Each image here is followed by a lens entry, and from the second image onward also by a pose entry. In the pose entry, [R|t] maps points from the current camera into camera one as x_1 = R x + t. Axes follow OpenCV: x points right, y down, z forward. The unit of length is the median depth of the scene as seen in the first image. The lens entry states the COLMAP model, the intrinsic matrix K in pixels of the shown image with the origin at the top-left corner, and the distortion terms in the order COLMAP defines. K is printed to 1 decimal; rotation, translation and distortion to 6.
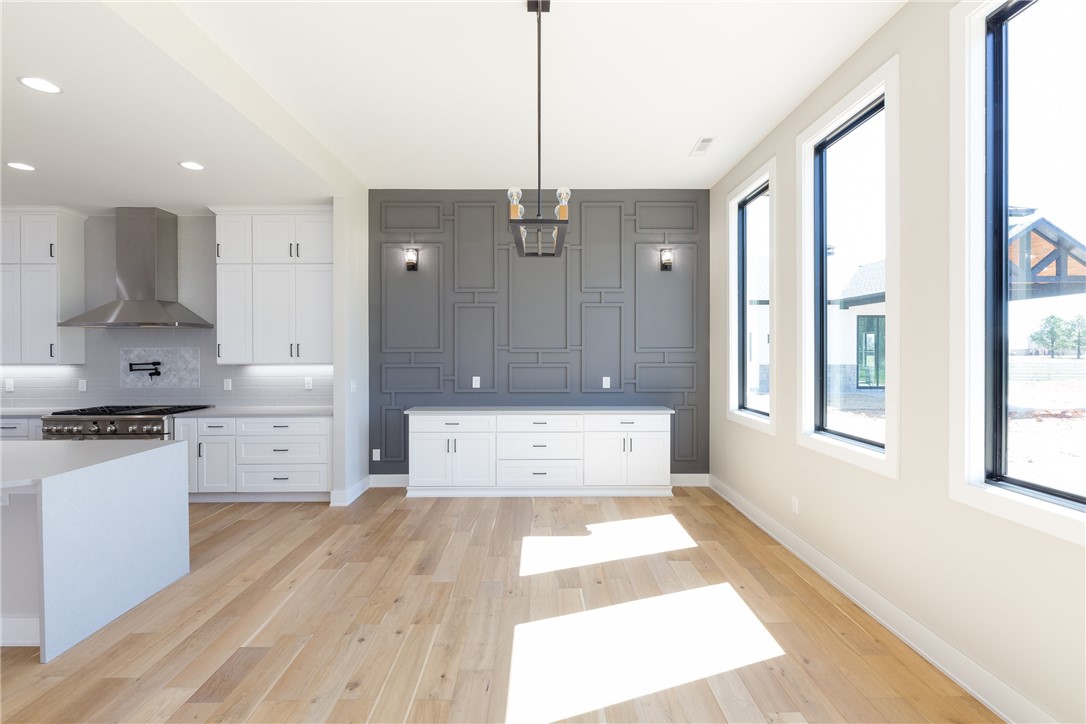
lens RADIAL K [[497.2, 0, 540.0], [0, 497.2, 356.4], [0, 0, 1]] dist [-0.001803, -0.000290]
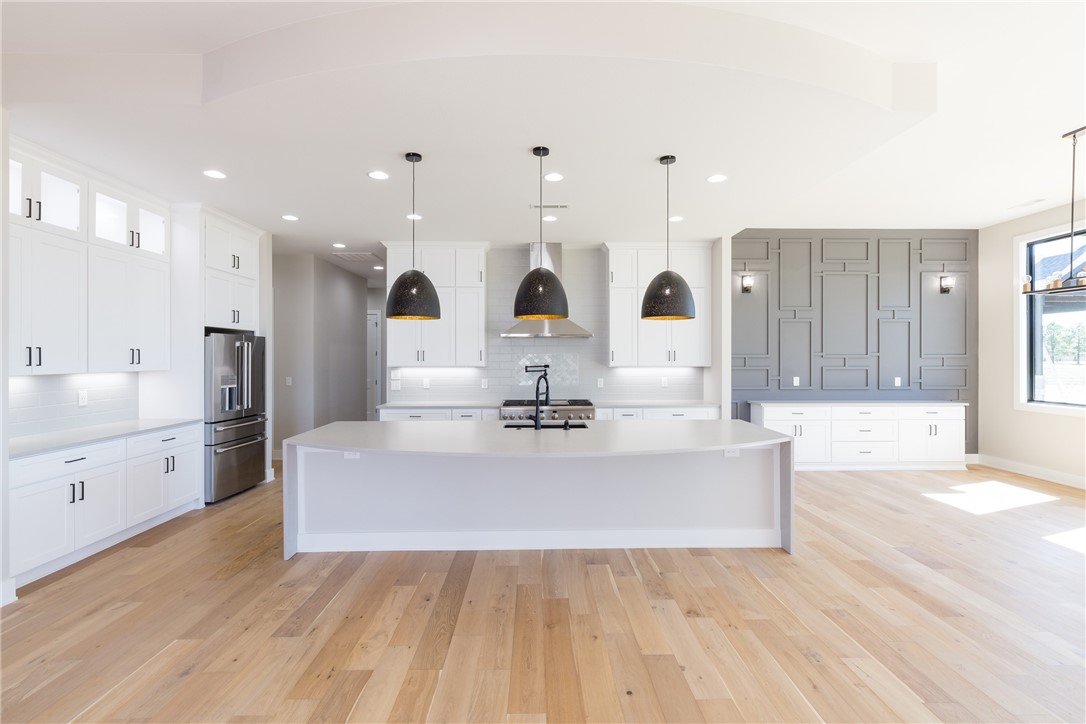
lens RADIAL K [[497.2, 0, 530.9], [0, 497.2, 353.0], [0, 0, 1]] dist [-0.001803, -0.000290]
pose [[0.999953, 0.001955, 0.009545, -0.823394], [-0.001791, 0.999852, -0.017111, 0.003047], [-0.009577, 0.017093, 0.999808, -0.254082]]
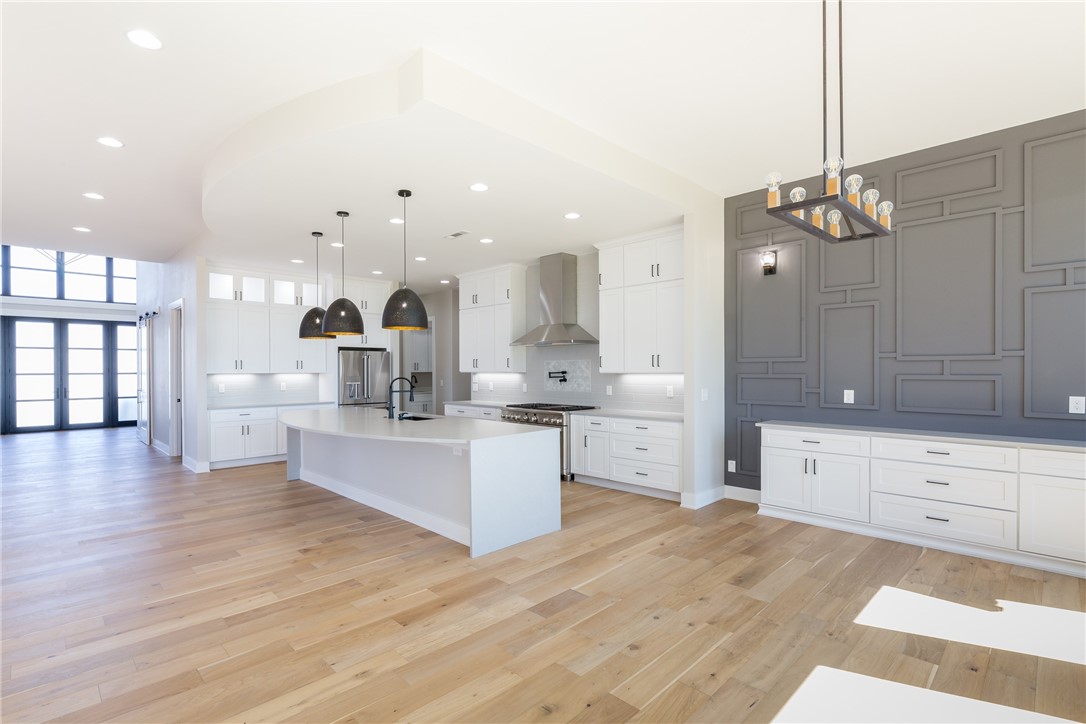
lens RADIAL K [[497.2, 0, 511.7], [0, 497.2, 374.1], [0, 0, 1]] dist [-0.001803, -0.000290]
pose [[0.689611, 0.008839, -0.724126, 0.088308], [-0.003472, 0.999954, 0.008898, 0.008403], [0.724172, -0.003622, 0.689610, 0.002958]]
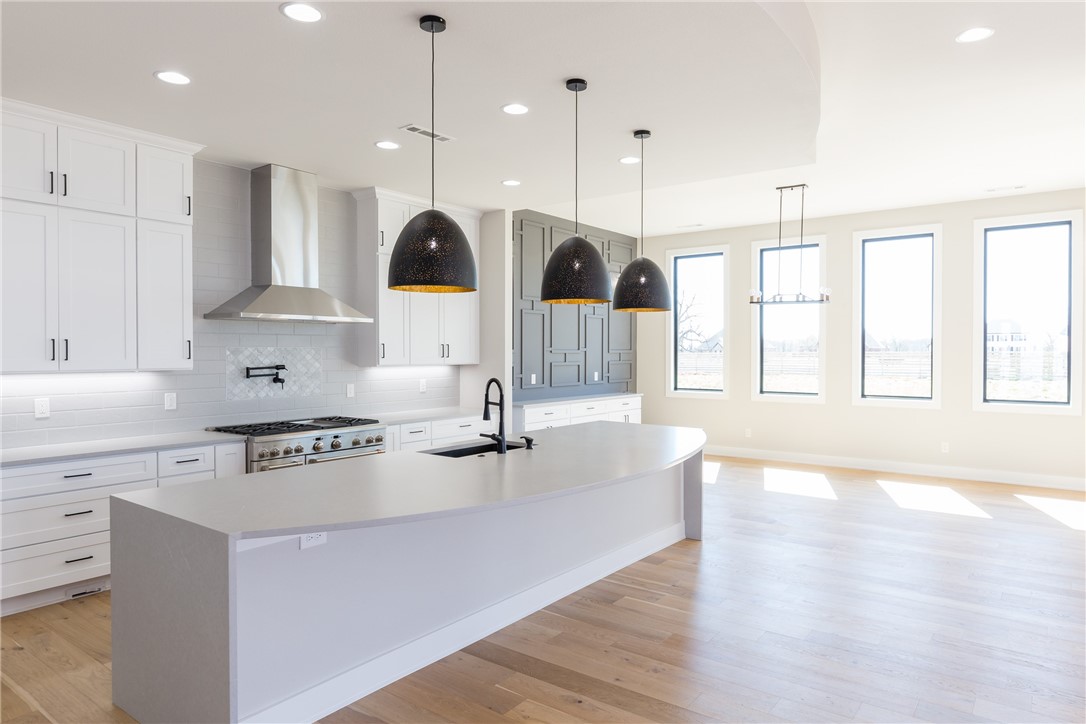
lens RADIAL K [[694.4, 0, 566.8], [0, 694.4, 356.3], [0, 0, 1]] dist [-0.006302, -0.004485]
pose [[0.580849, -0.002907, 0.814006, -1.392350], [0.006717, 0.999977, -0.001222, 0.001840], [-0.813984, 0.006177, 0.580855, 0.007895]]
